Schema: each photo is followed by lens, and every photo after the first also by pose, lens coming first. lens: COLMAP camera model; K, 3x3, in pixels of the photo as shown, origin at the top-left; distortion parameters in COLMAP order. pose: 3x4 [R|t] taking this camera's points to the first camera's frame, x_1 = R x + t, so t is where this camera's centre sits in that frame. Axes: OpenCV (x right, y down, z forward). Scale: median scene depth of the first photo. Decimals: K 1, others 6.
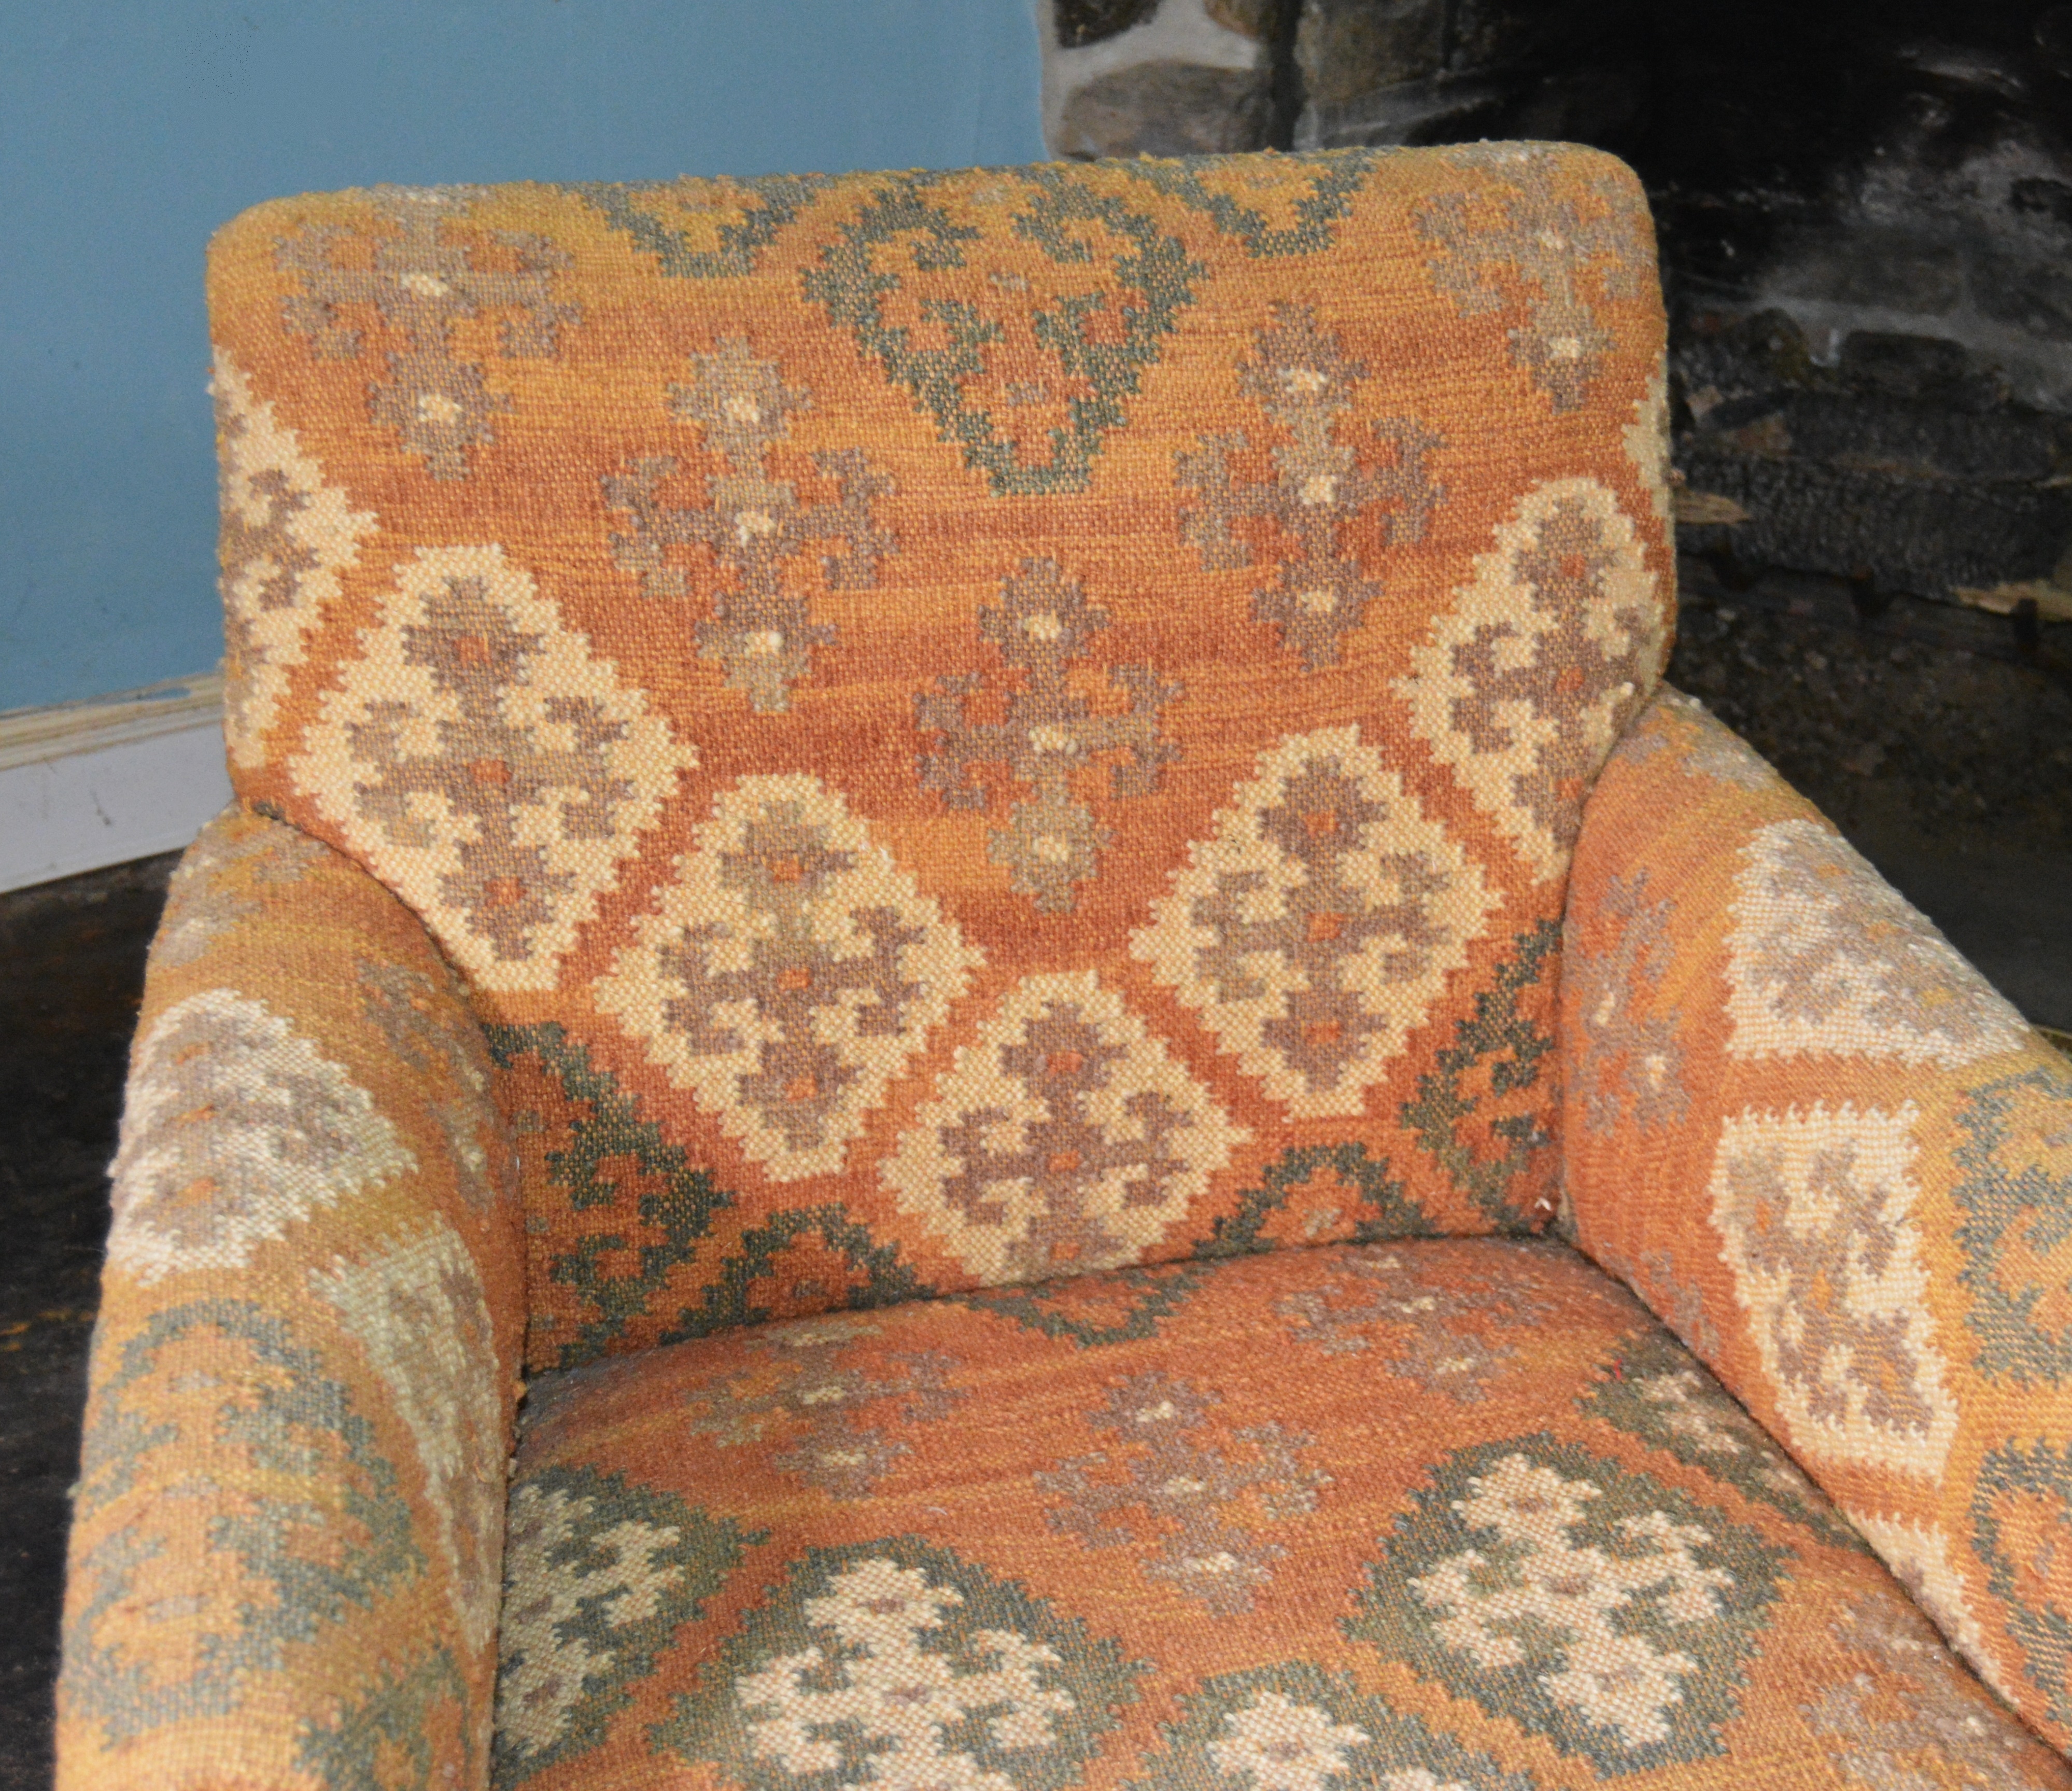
lens RADIAL K [[3150.9, 0, 1242.0], [0, 3150.9, 773.5], [0, 0, 1]] dist [-0.056002, 0.000000]
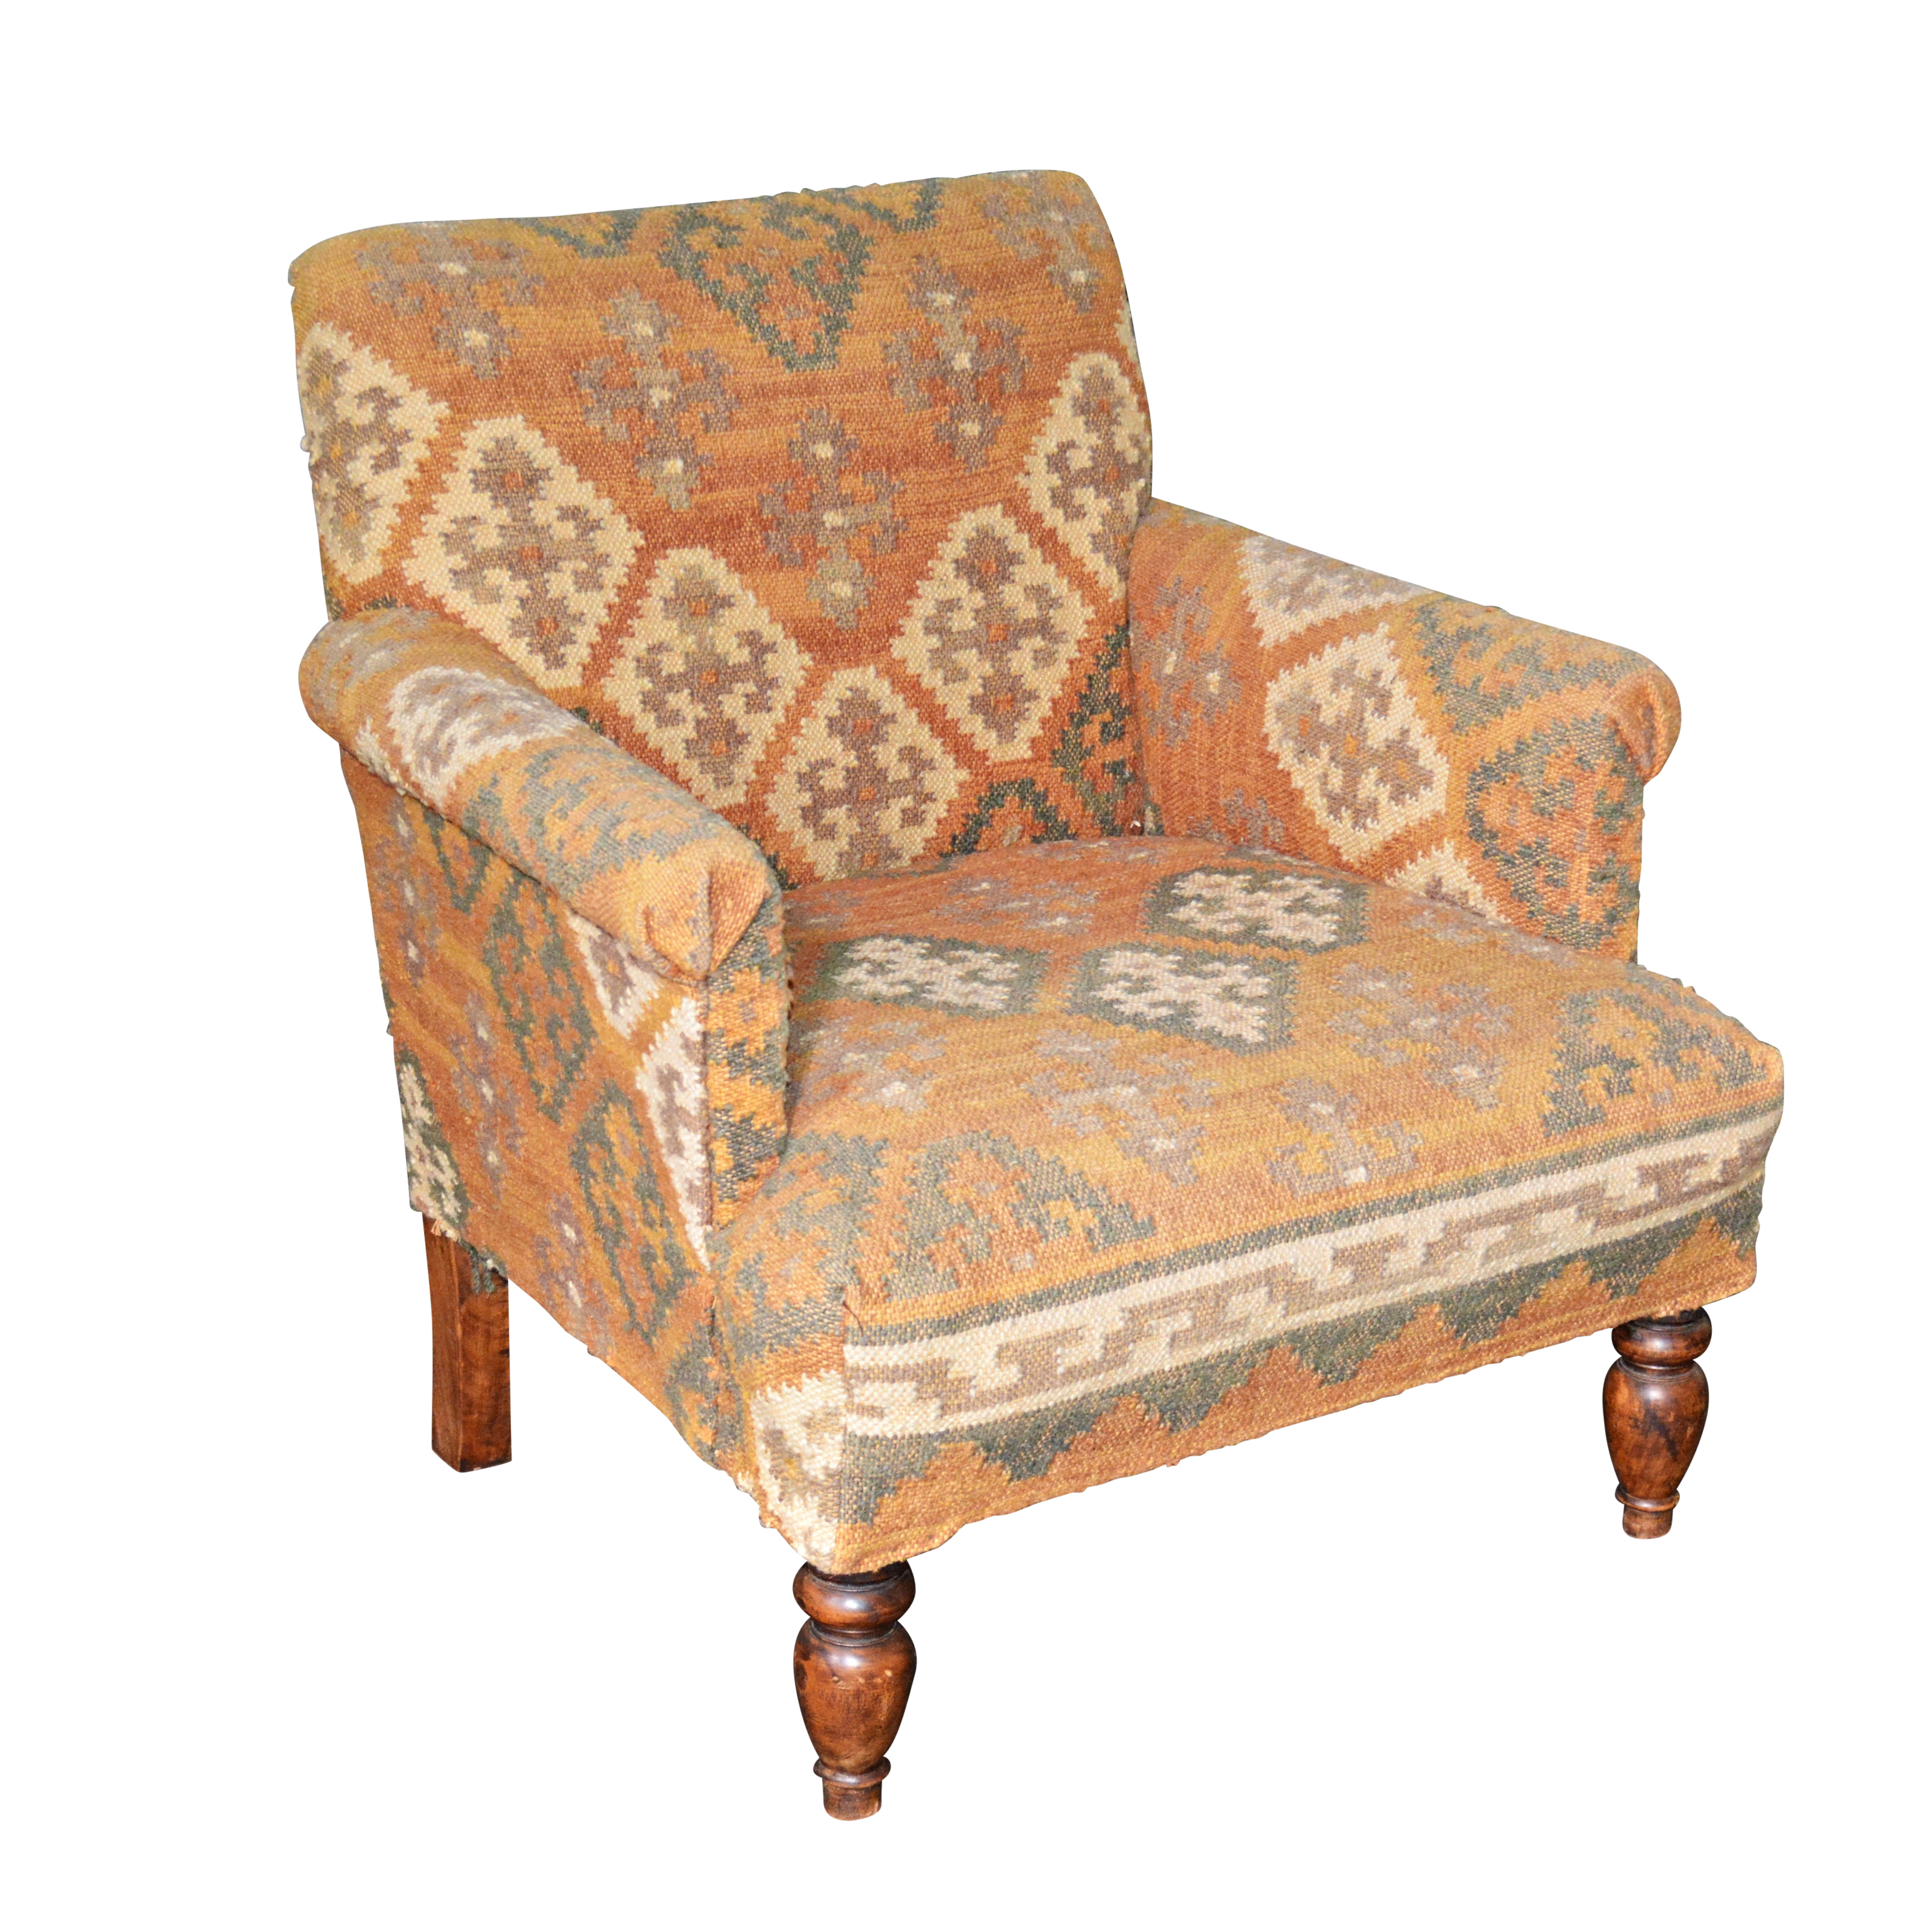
lens RADIAL K [[3913.2, 0, 966.6], [0, 3913.2, 960.7], [0, 0, 1]] dist [-0.027223, 0.000000]
pose [[0.959059, -0.137049, 0.247838, -0.529657], [0.168979, 0.979186, -0.112432, 0.453321], [-0.227270, 0.149708, 0.962255, -0.939806]]
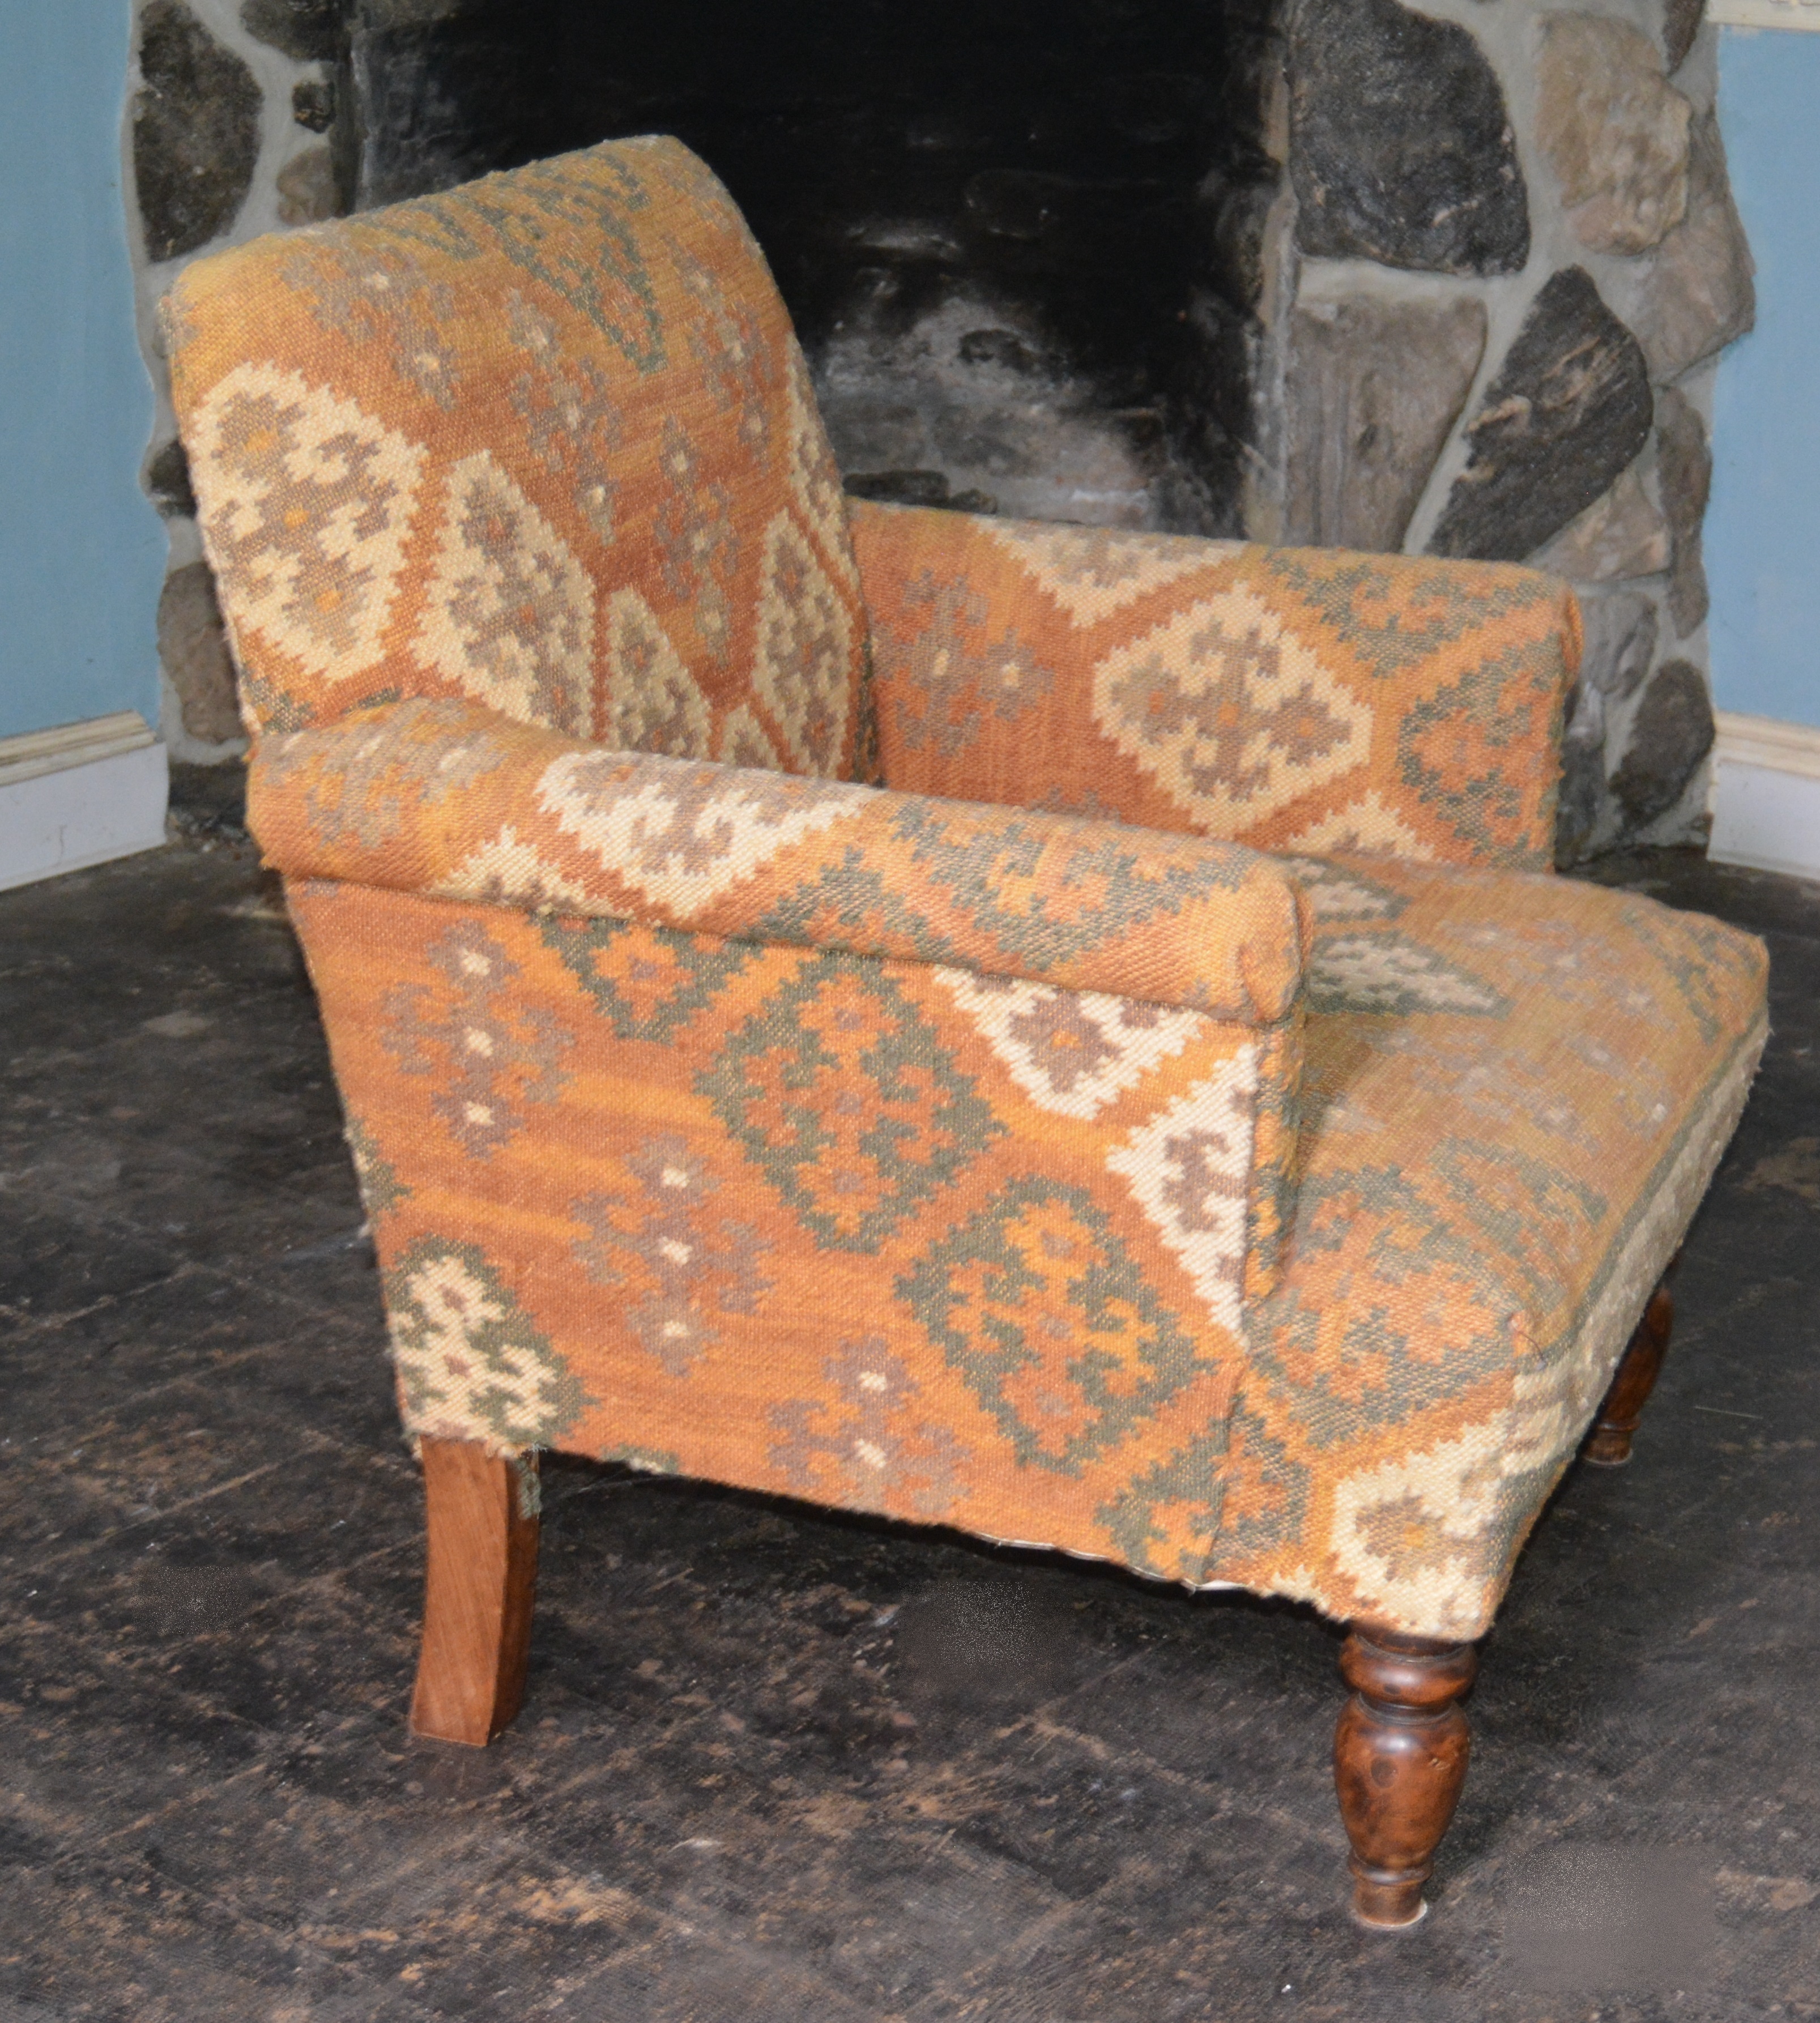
lens RADIAL K [[4271.8, 0, 908.3], [0, 4271.8, 1018.5], [0, 0, 1]] dist [-0.064520, 0.000000]
pose [[0.593322, -0.290475, 0.750729, -1.504324], [0.382285, 0.922420, 0.054776, 0.117227], [-0.708398, 0.254492, 0.658336, -0.276427]]
